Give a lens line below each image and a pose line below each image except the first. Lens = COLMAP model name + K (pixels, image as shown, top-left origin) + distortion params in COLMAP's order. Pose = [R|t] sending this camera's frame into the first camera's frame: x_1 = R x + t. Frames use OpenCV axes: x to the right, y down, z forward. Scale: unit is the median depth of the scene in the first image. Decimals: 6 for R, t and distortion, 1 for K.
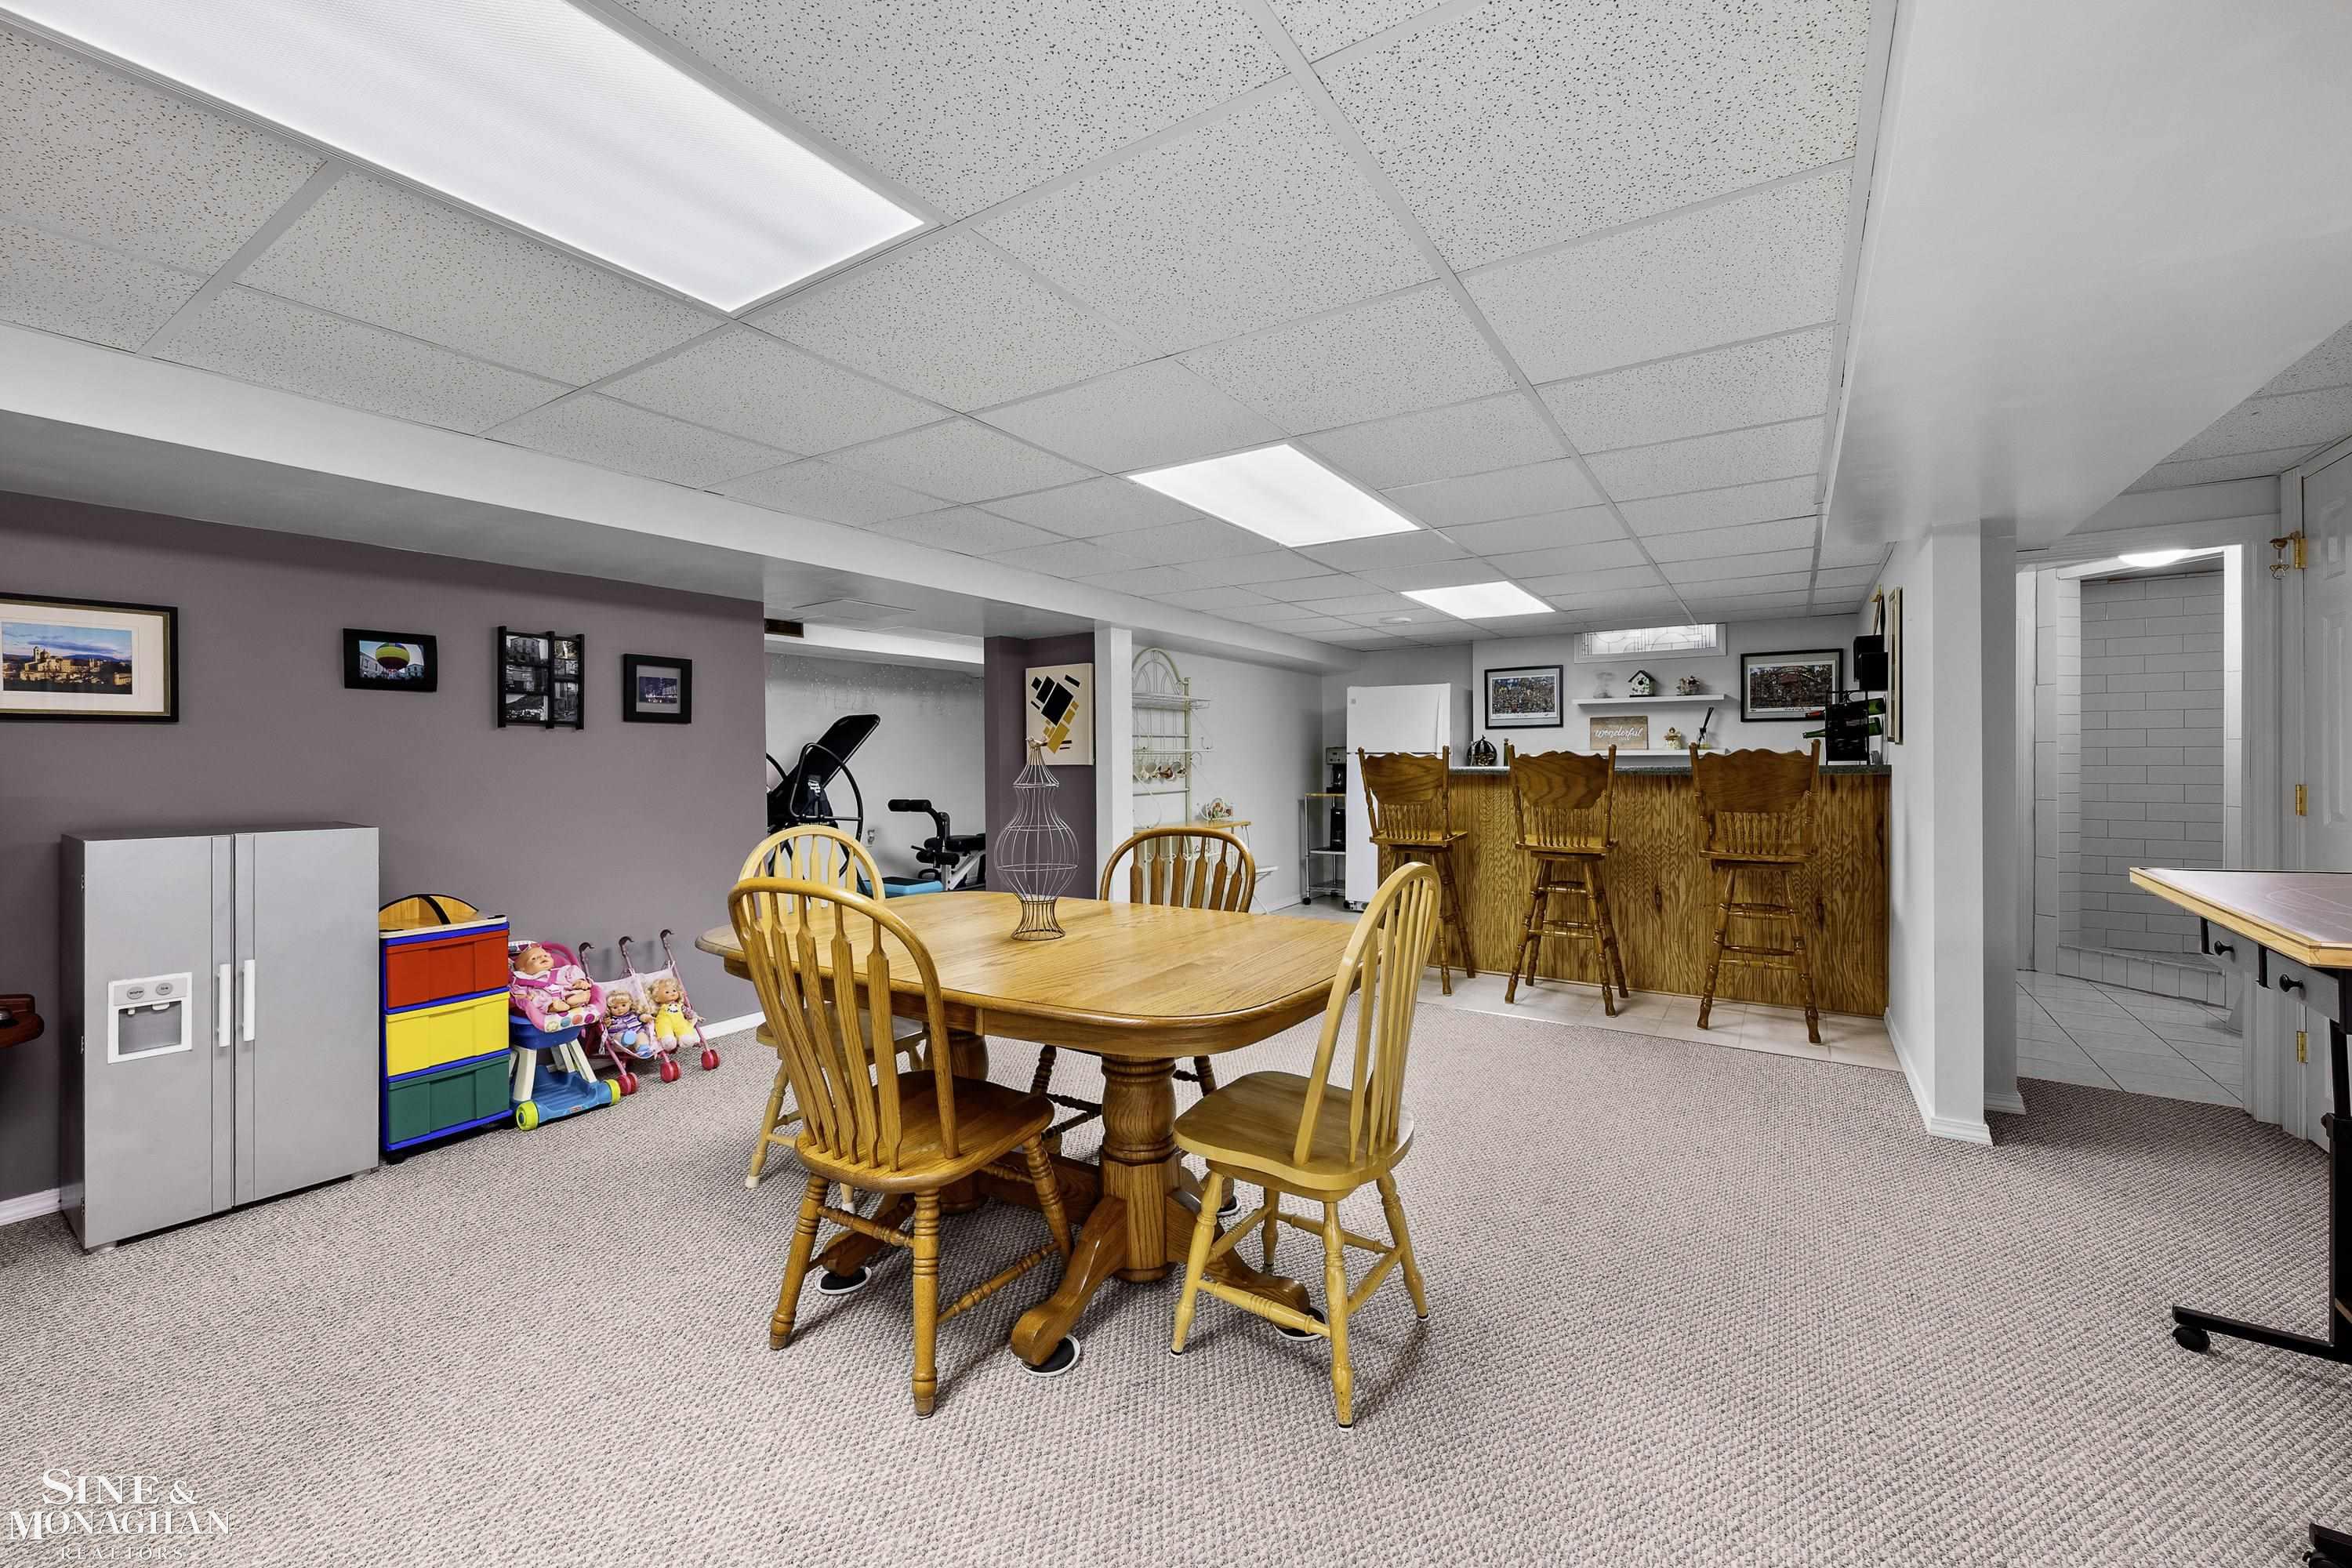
lens RADIAL K [[943.2, 0, 1170.4], [0, 943.2, 777.5], [0, 0, 1]] dist [0.000395, 0.000043]
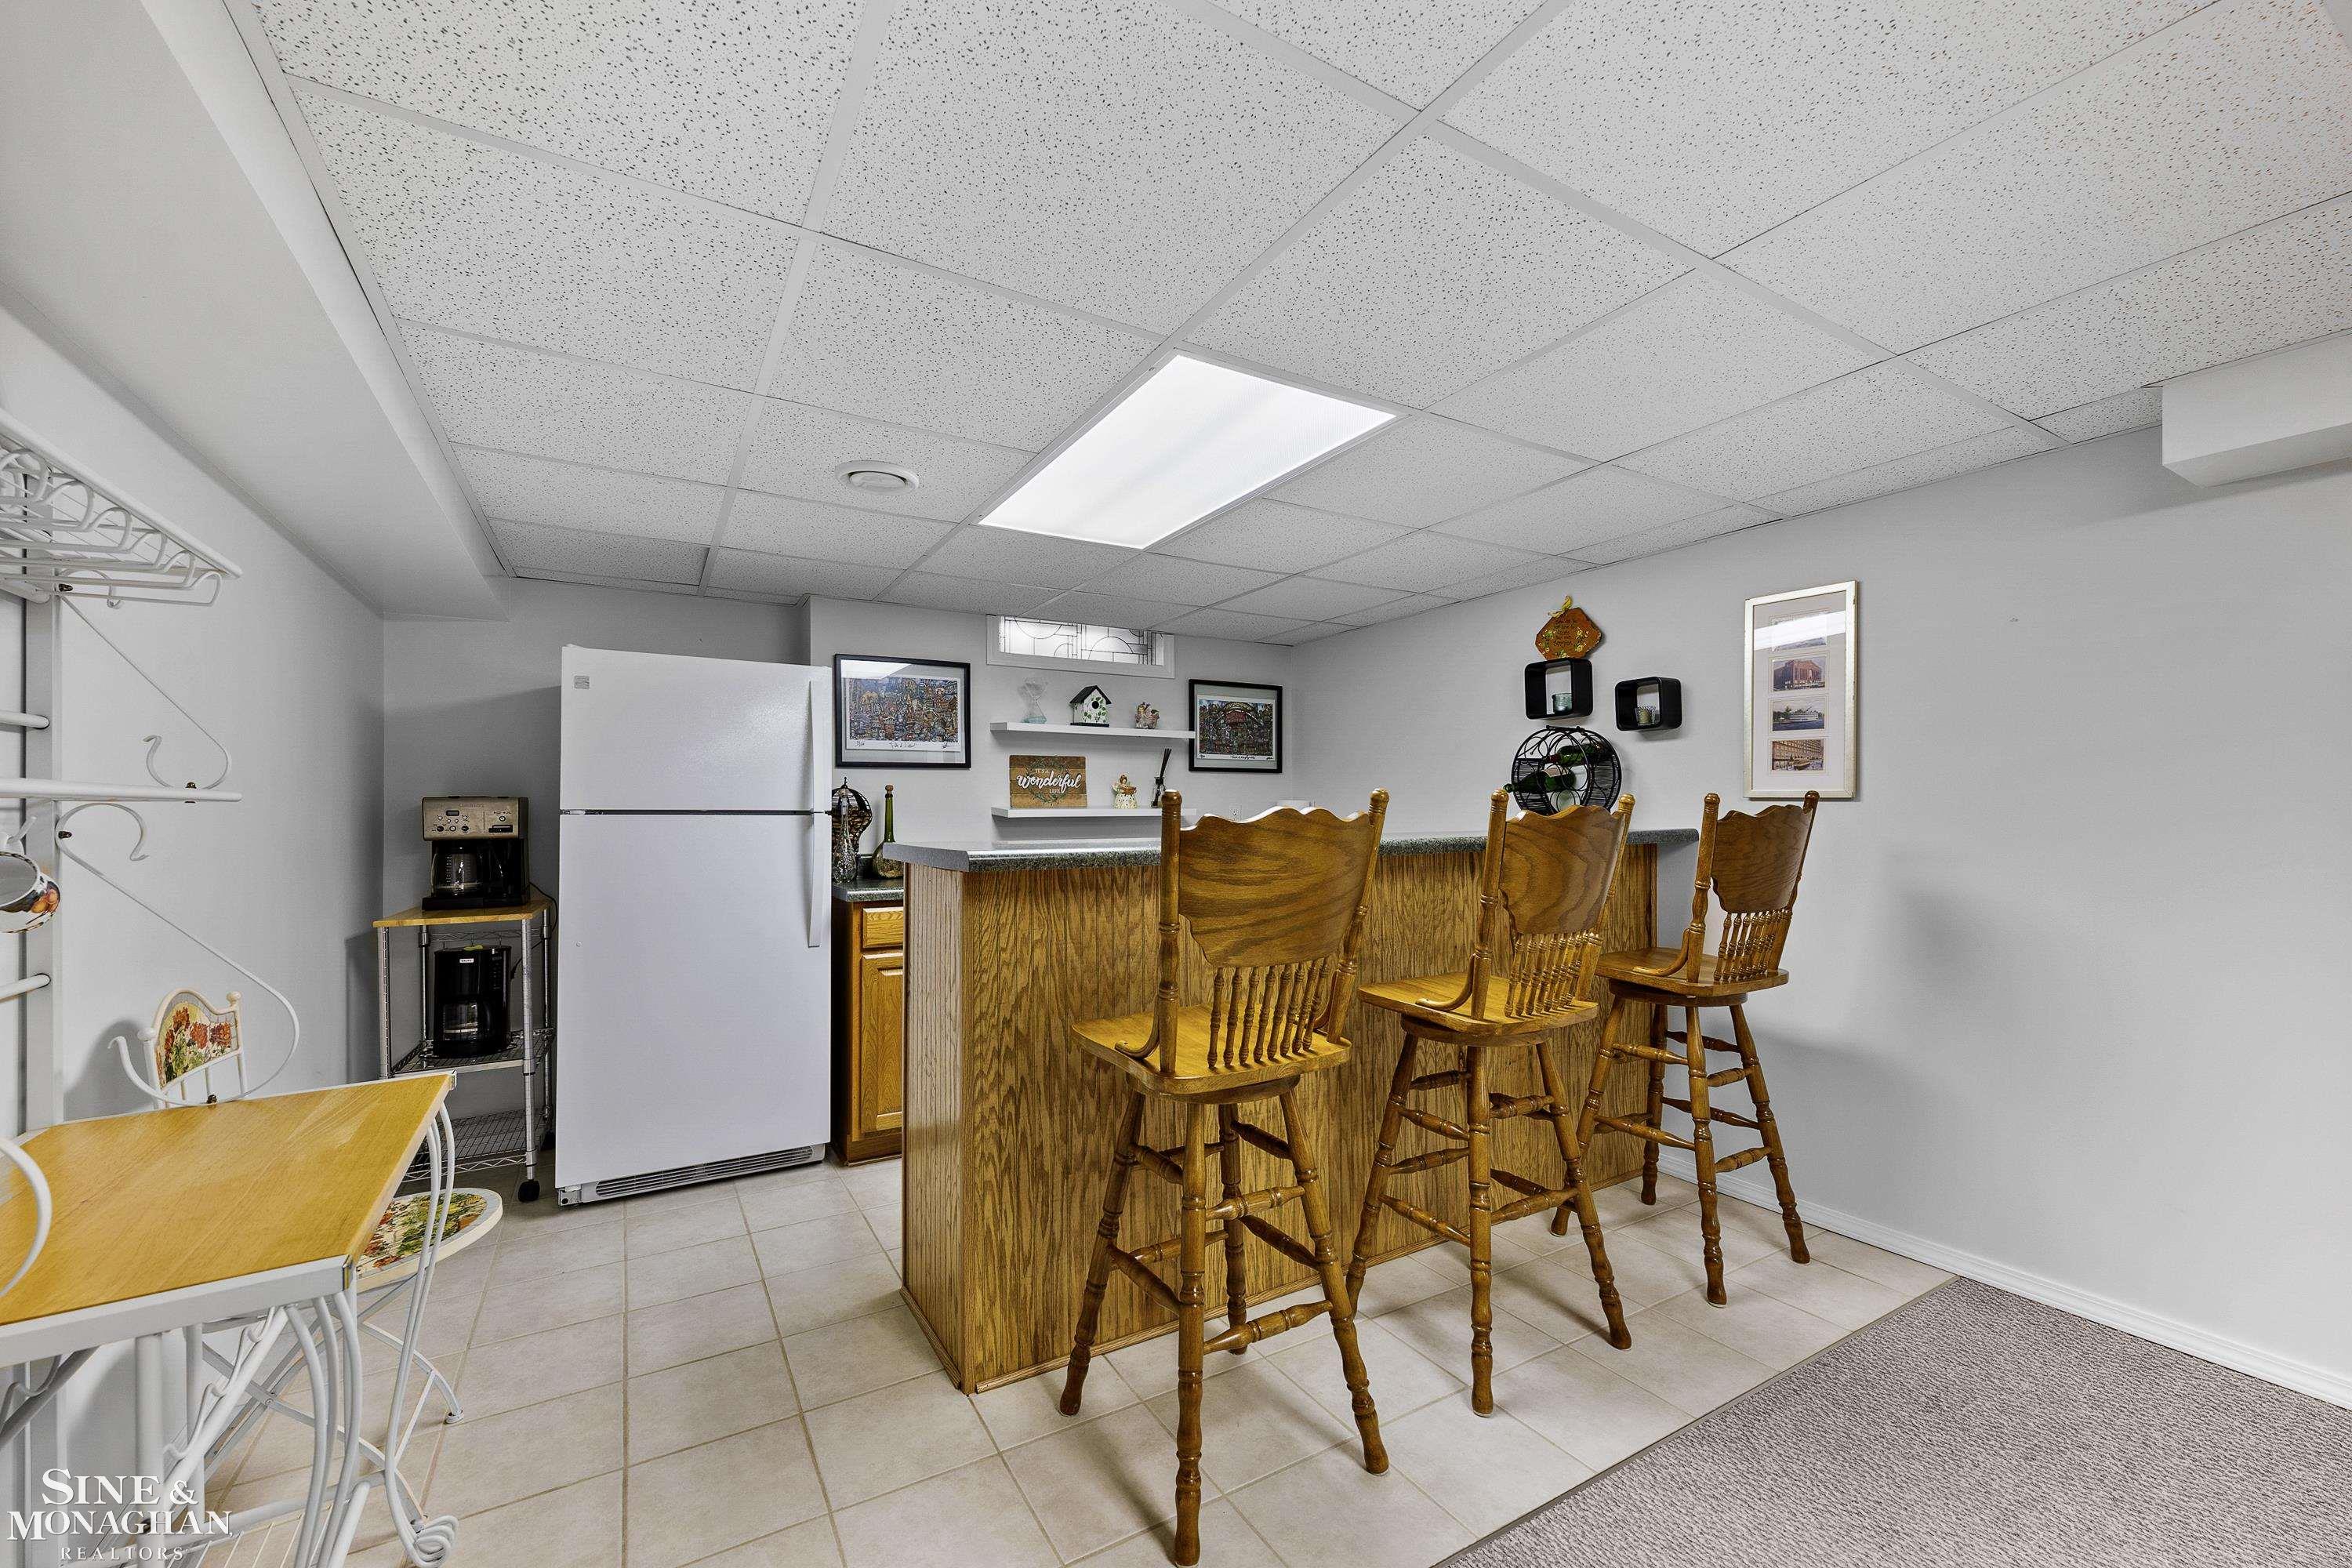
lens RADIAL K [[930.5, 0, 1177.5], [0, 930.5, 805.1], [0, 0, 1]] dist [-0.000739, 0.000018]
pose [[0.451642, 0.012125, 0.892117, -0.046645], [0.021238, 0.999478, -0.024336, -0.014672], [-0.891947, 0.029938, 0.451149, 0.663754]]
